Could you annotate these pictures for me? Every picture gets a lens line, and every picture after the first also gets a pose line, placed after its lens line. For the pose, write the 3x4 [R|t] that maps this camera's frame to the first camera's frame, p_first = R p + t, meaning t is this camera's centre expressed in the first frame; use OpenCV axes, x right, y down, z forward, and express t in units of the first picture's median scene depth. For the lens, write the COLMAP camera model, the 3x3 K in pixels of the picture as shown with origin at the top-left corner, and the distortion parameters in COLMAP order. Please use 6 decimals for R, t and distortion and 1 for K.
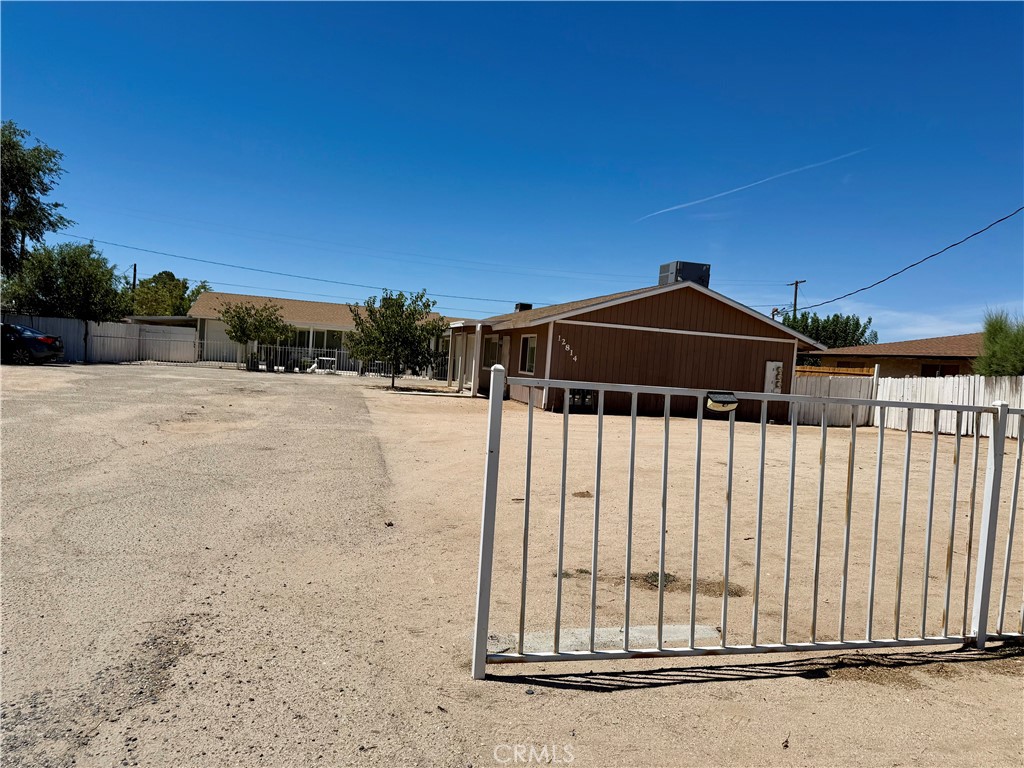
lens RADIAL K [[719.3, 0, 511.4], [0, 719.3, 367.2], [0, 0, 1]] dist [0.081596, -0.094576]
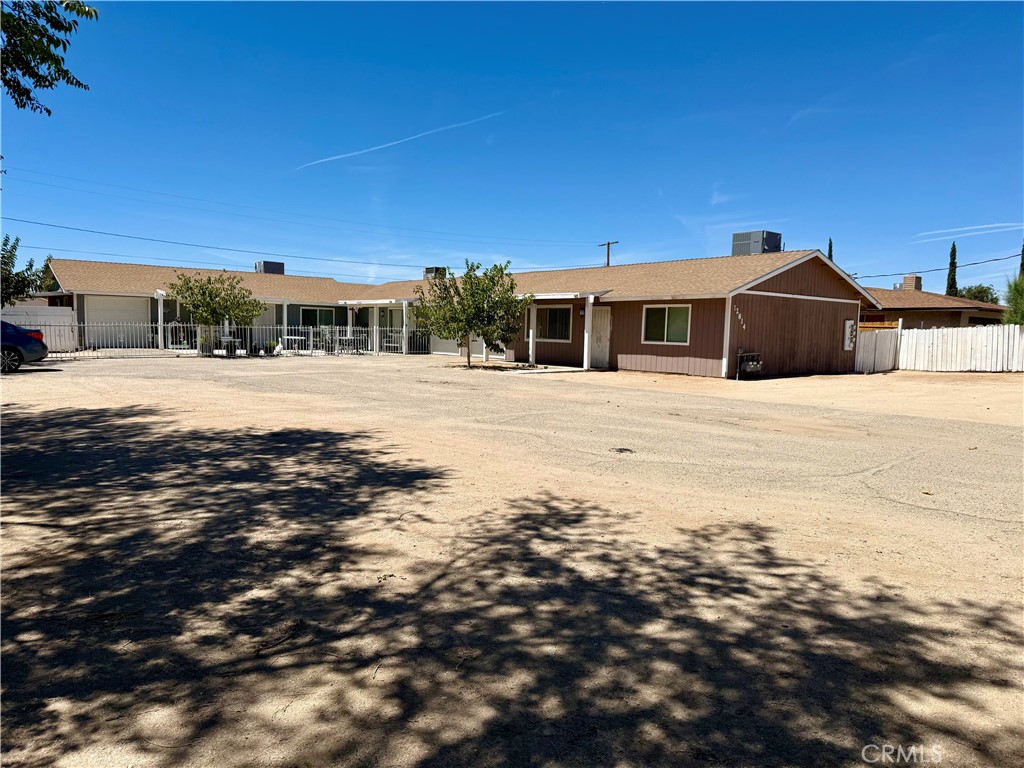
lens RADIAL K [[715.9, 0, 512.0], [0, 715.9, 384.0], [0, 0, 1]] dist [0.116650, -0.159469]
pose [[0.904572, -0.082909, 0.418181, -0.439636], [0.047413, 0.994387, 0.094590, -0.029994], [-0.423676, -0.065737, 0.903425, 0.125067]]
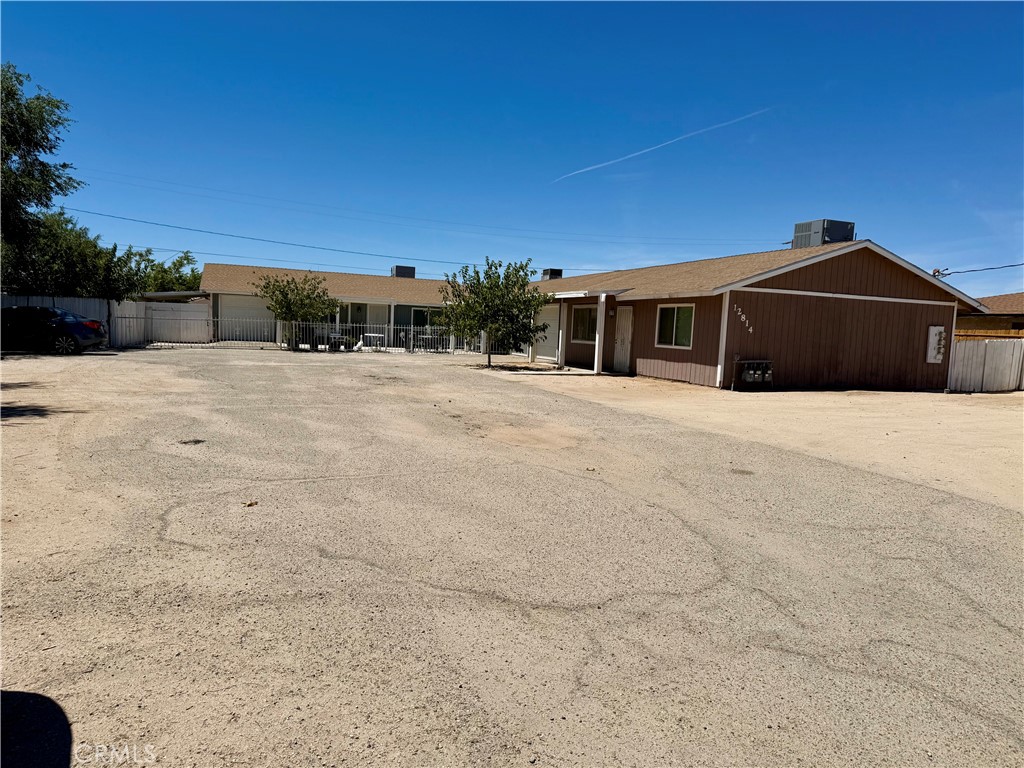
lens RADIAL K [[709.1, 0, 512.0], [0, 709.1, 384.0], [0, 0, 1]] dist [0.077991, -0.092573]
pose [[0.994048, -0.037416, 0.102313, -0.200378], [0.029887, 0.996799, 0.074150, -0.013318], [-0.104760, -0.070651, 0.991985, 0.092934]]
